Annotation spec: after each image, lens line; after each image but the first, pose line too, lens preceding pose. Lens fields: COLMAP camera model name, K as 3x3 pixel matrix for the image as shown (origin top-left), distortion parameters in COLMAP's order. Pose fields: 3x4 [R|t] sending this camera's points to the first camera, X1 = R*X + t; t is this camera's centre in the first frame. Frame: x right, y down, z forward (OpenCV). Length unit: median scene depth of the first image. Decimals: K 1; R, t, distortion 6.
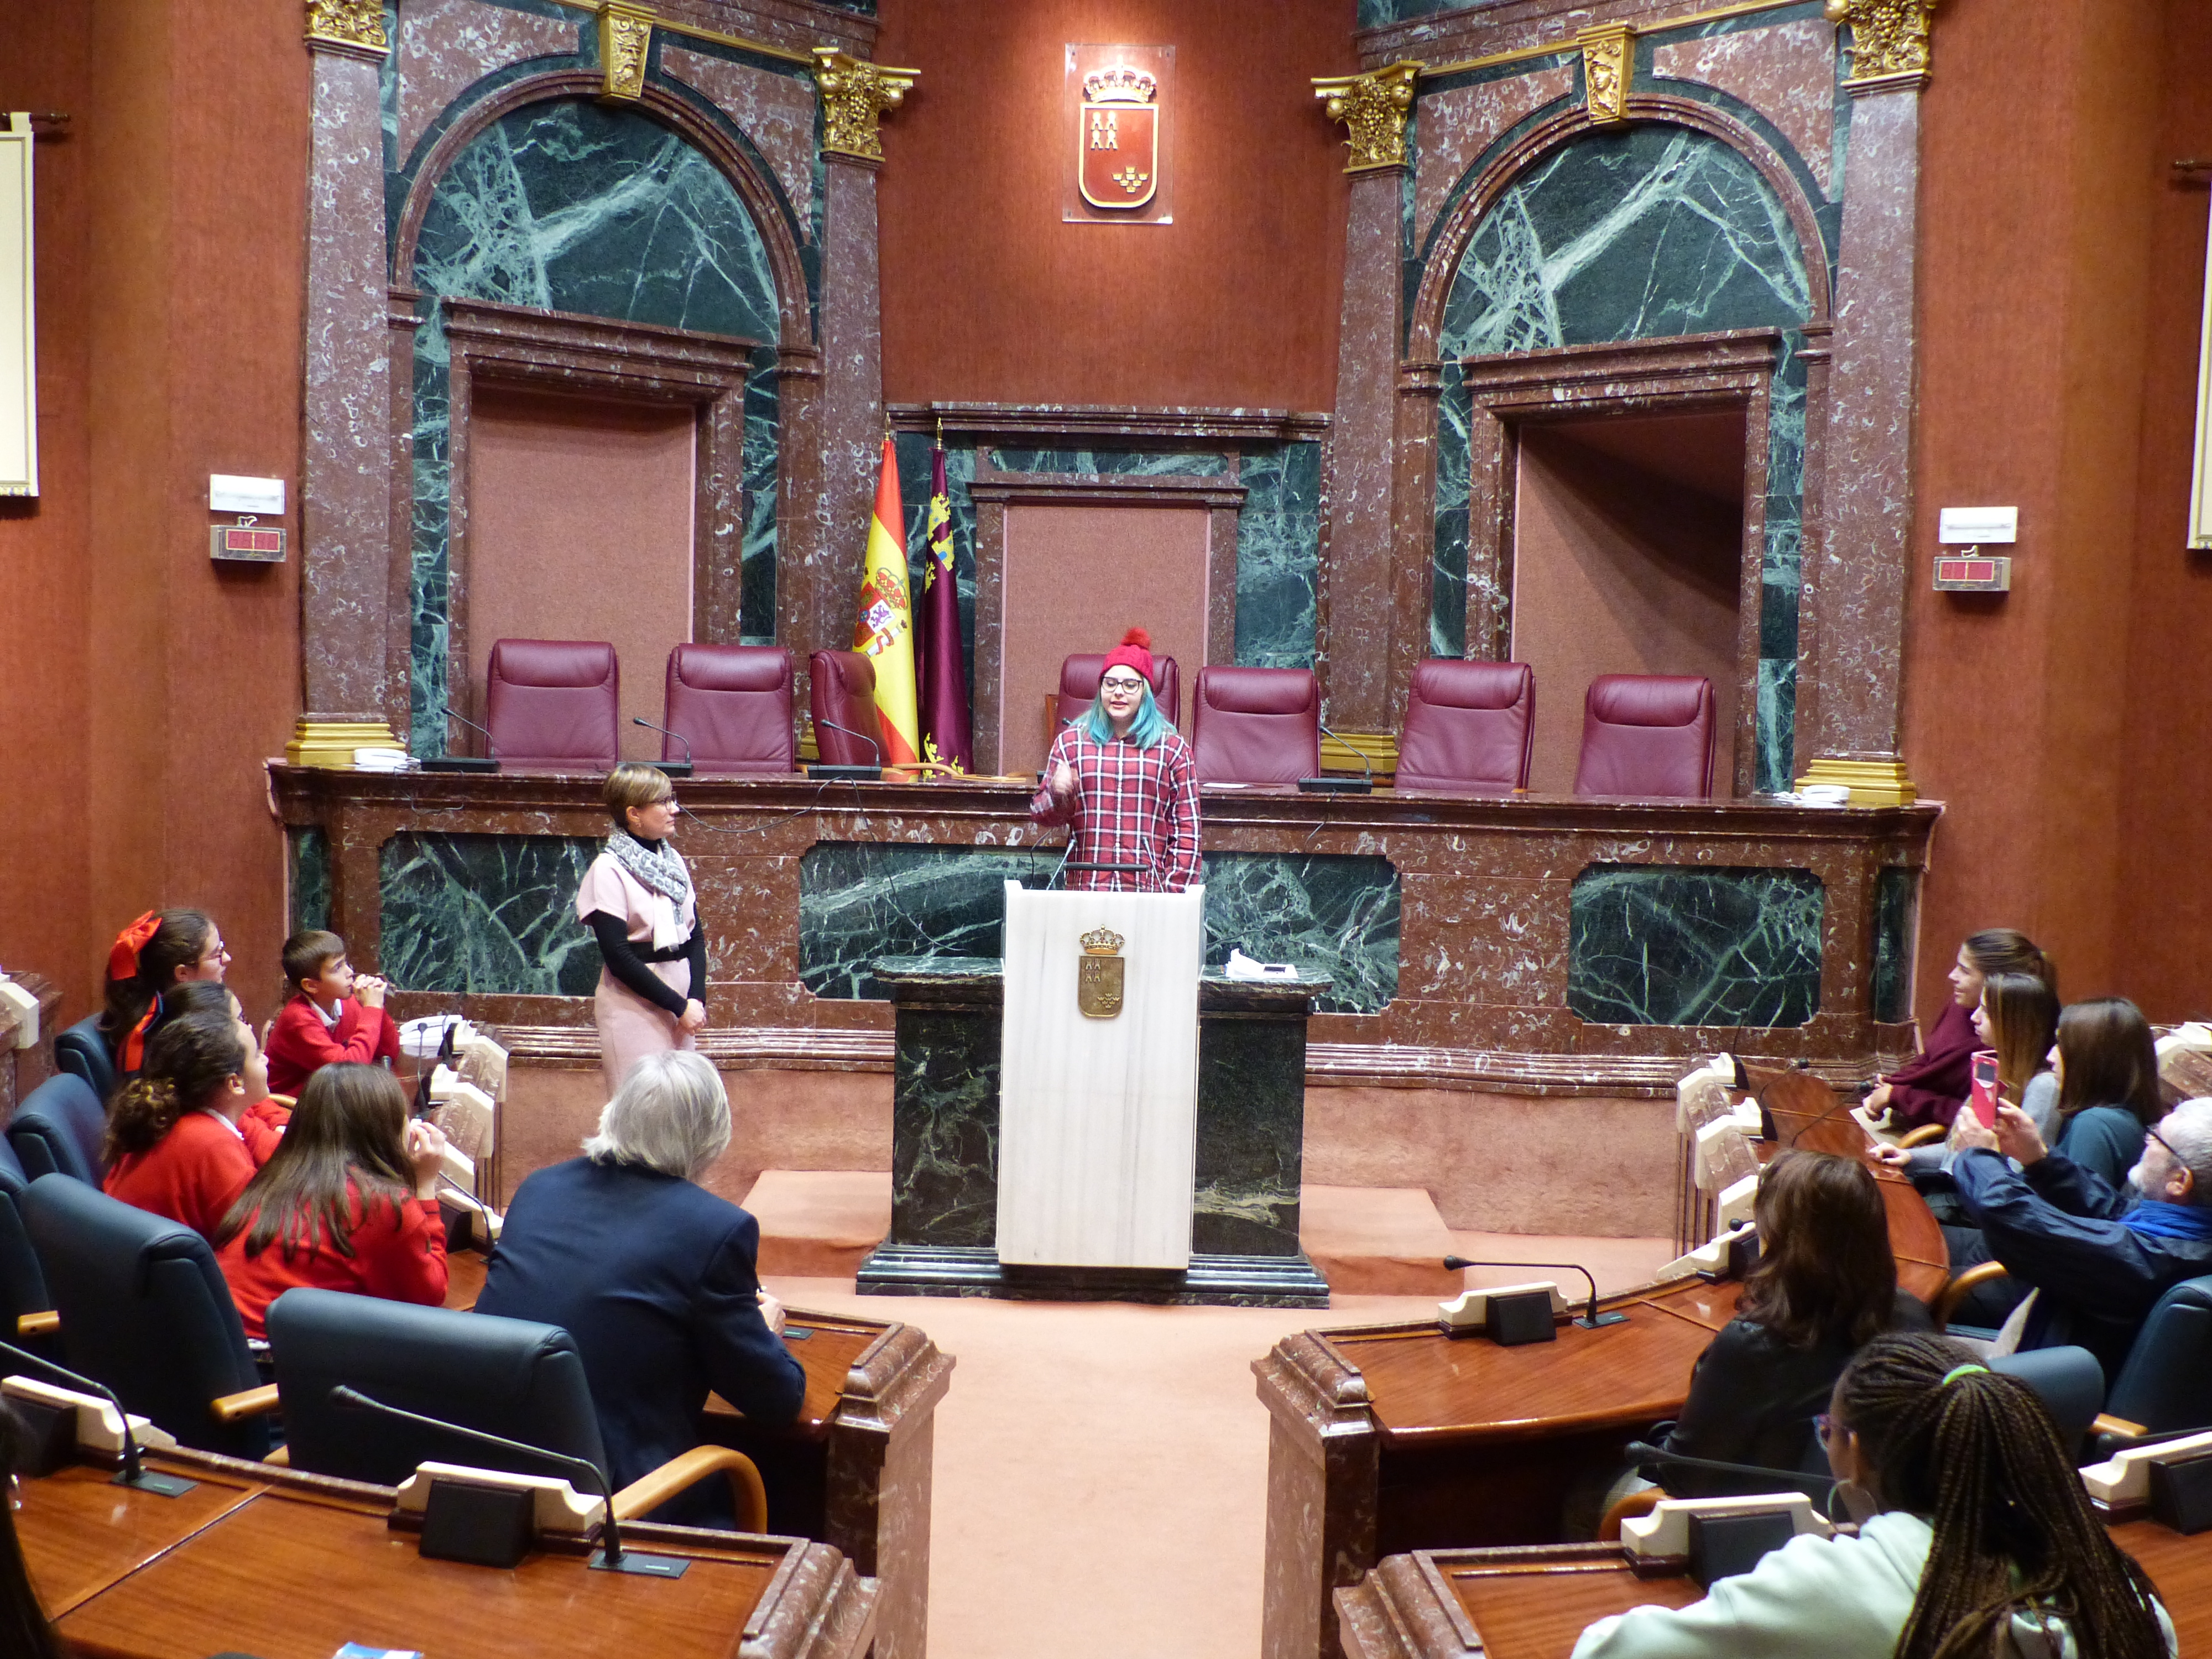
lens RADIAL K [[2231.2, 0, 1099.9], [0, 2231.2, 824.5], [0, 0, 1]] dist [-0.039577, 0.064302]
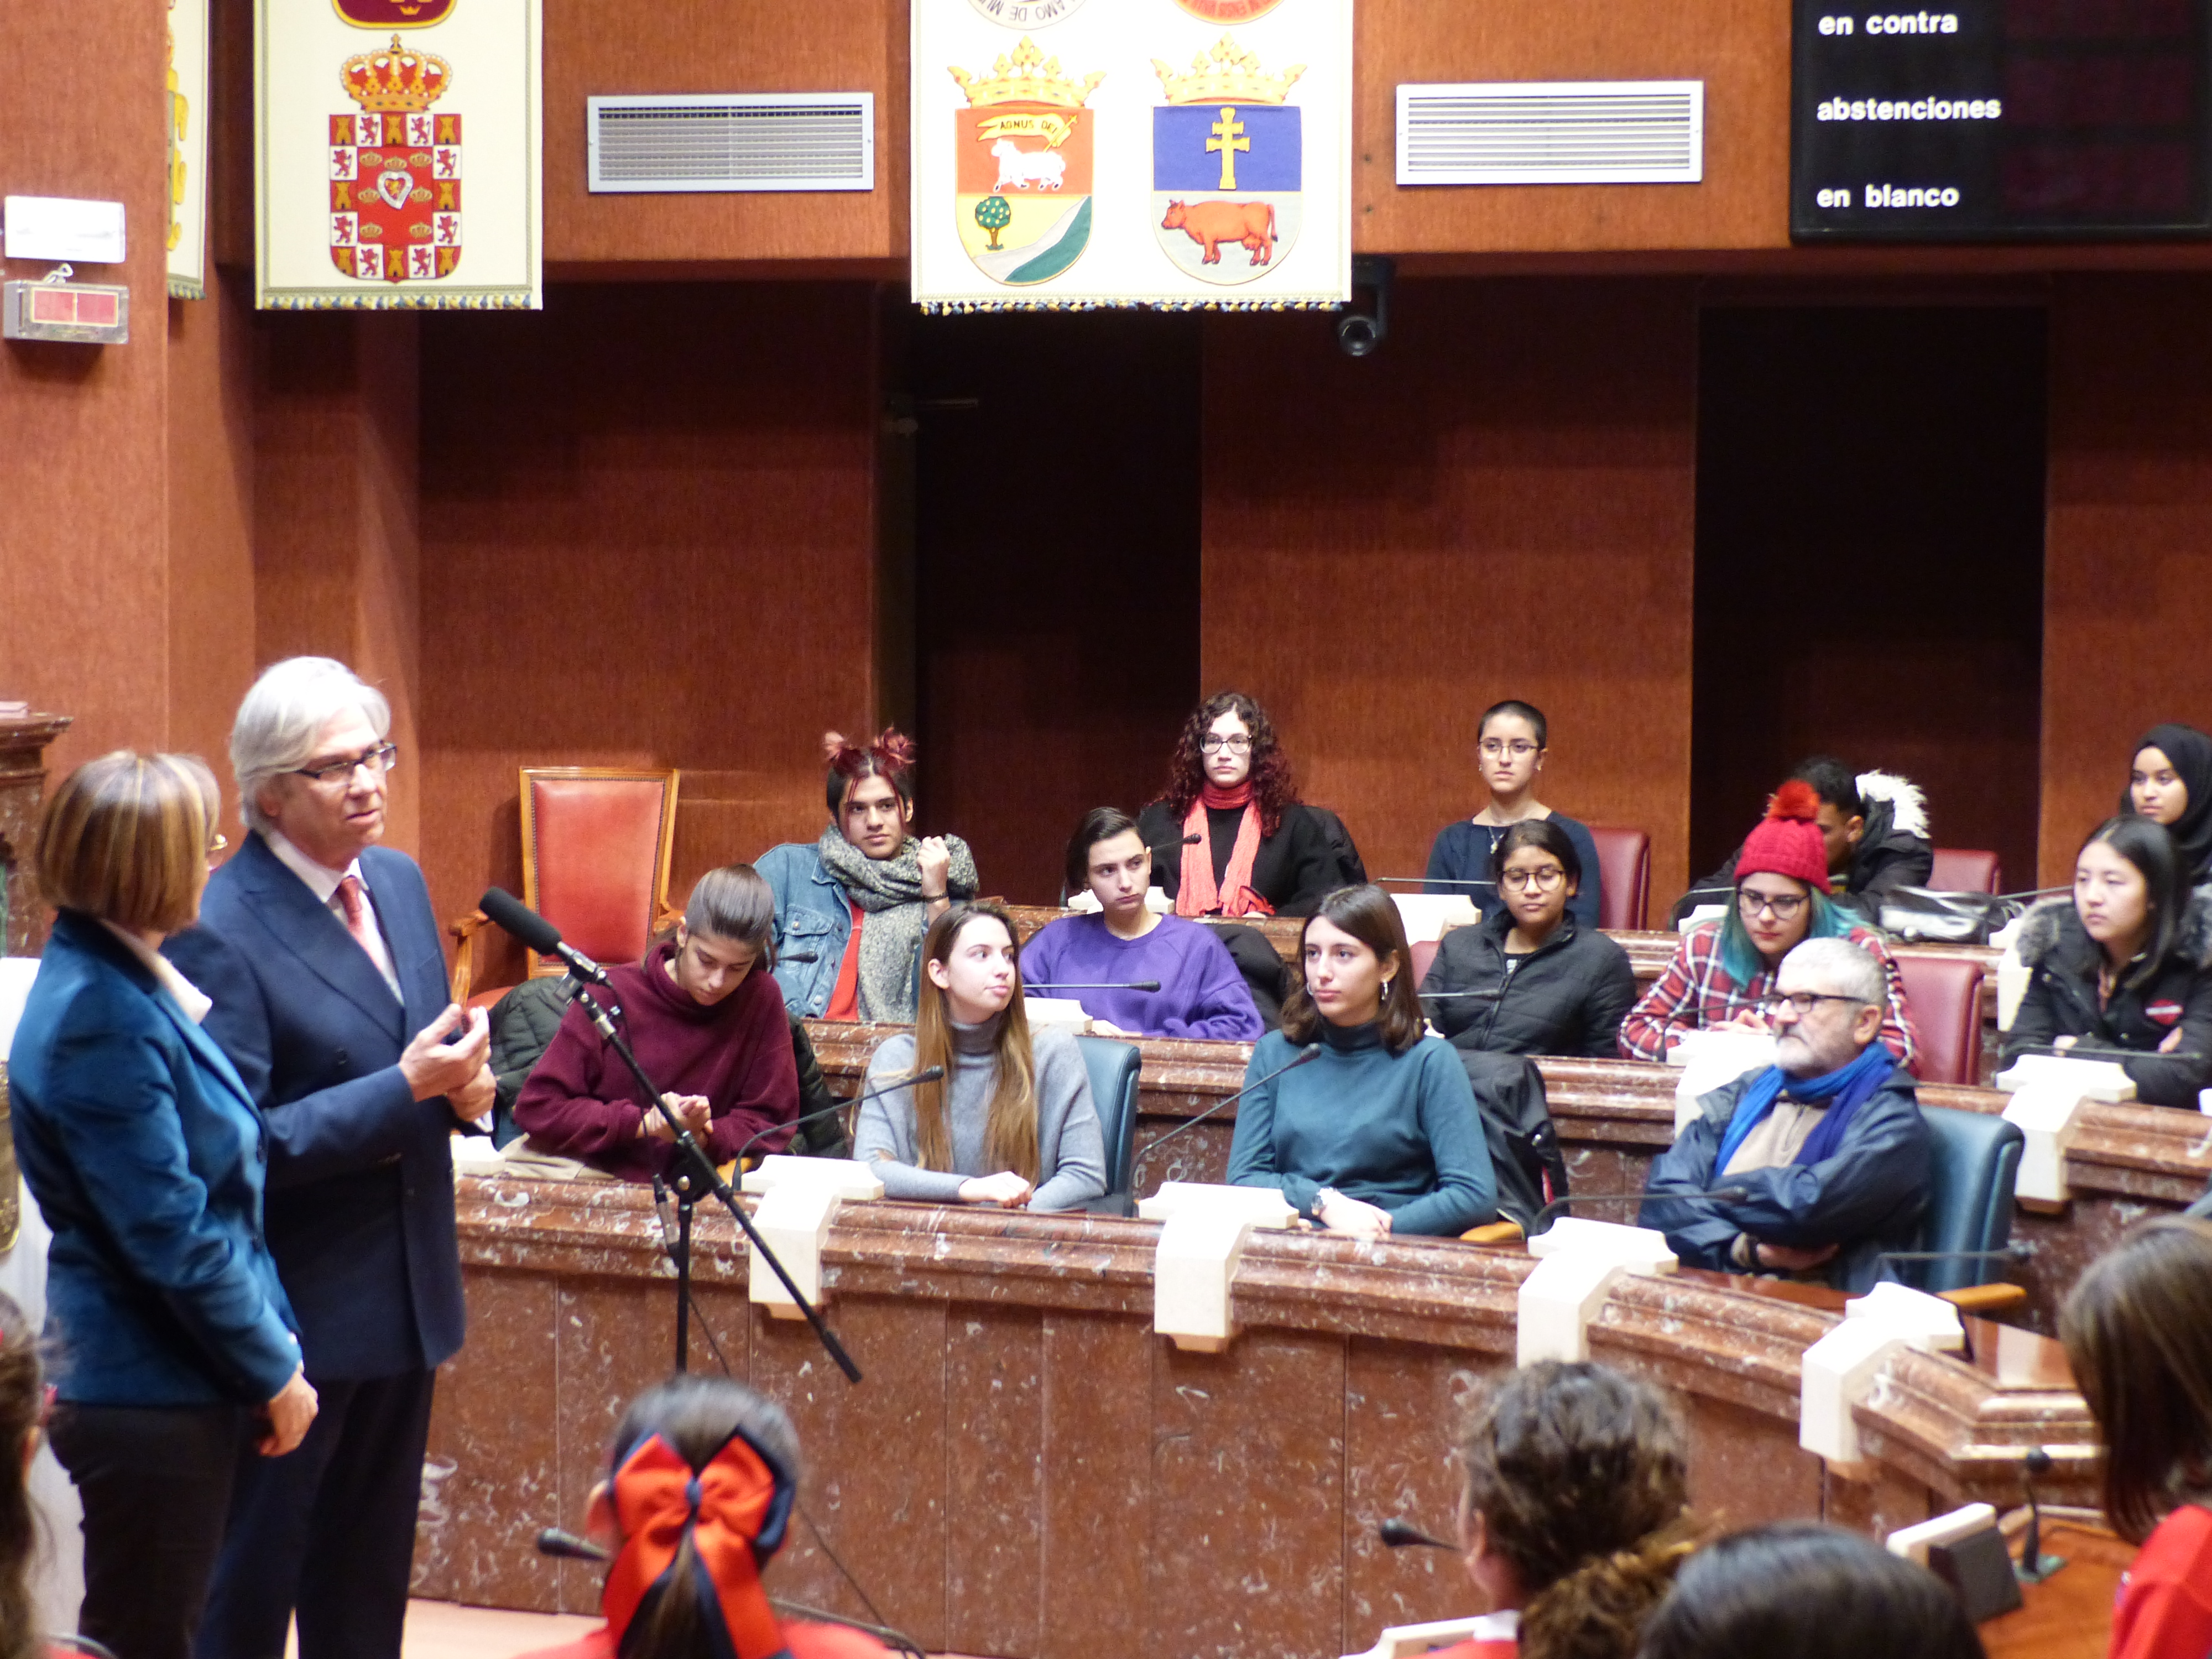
lens RADIAL K [[4352.9, 0, 1106.0], [0, 4352.9, 829.5], [0, 0, 1]] dist [-0.049554, -0.057263]
pose [[0.184361, -0.081857, 0.979444, -0.643368], [0.067637, 0.995220, 0.070444, -0.036061], [-0.980529, 0.053259, 0.189016, 0.483578]]
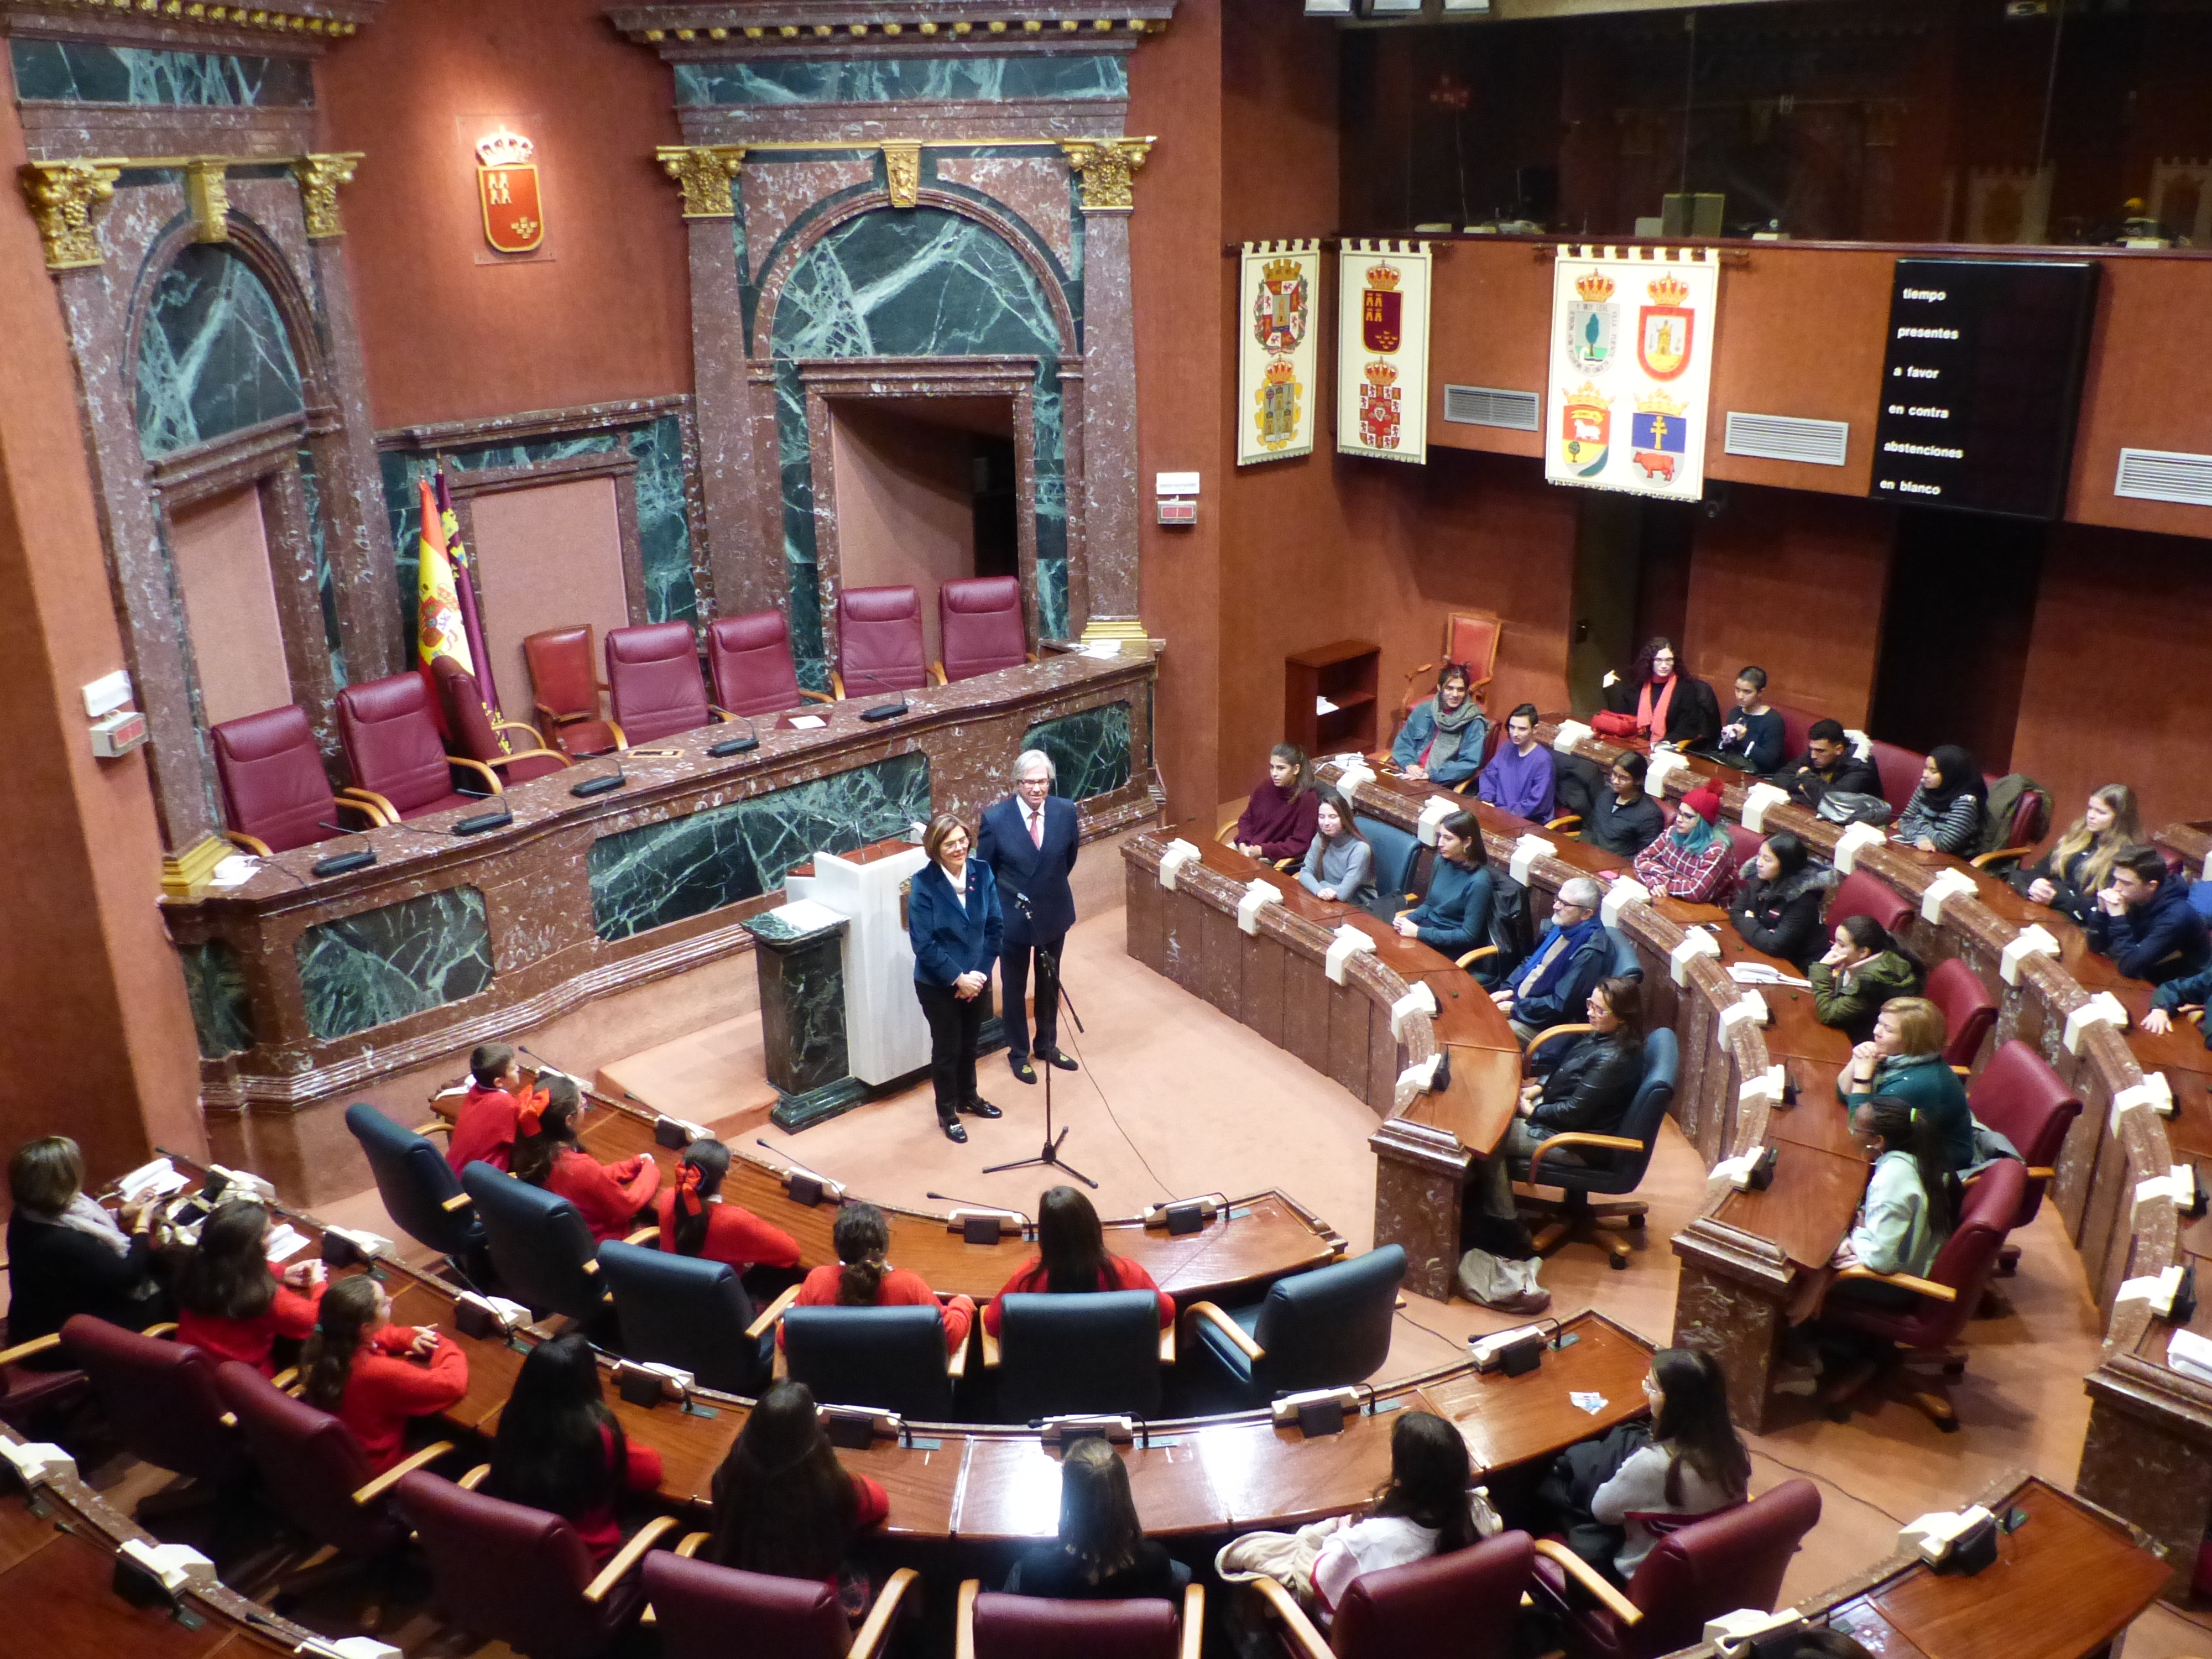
lens RADIAL K [[1807.7, 0, 1108.9], [0, 1807.7, 853.6], [0, 0, 1]] dist [-0.051026, -0.001438]
pose [[0.729521, -0.279661, 0.624170, -0.558452], [0.083010, 0.942042, 0.325064, -0.301834], [-0.678902, -0.185329, 0.710454, -0.012927]]
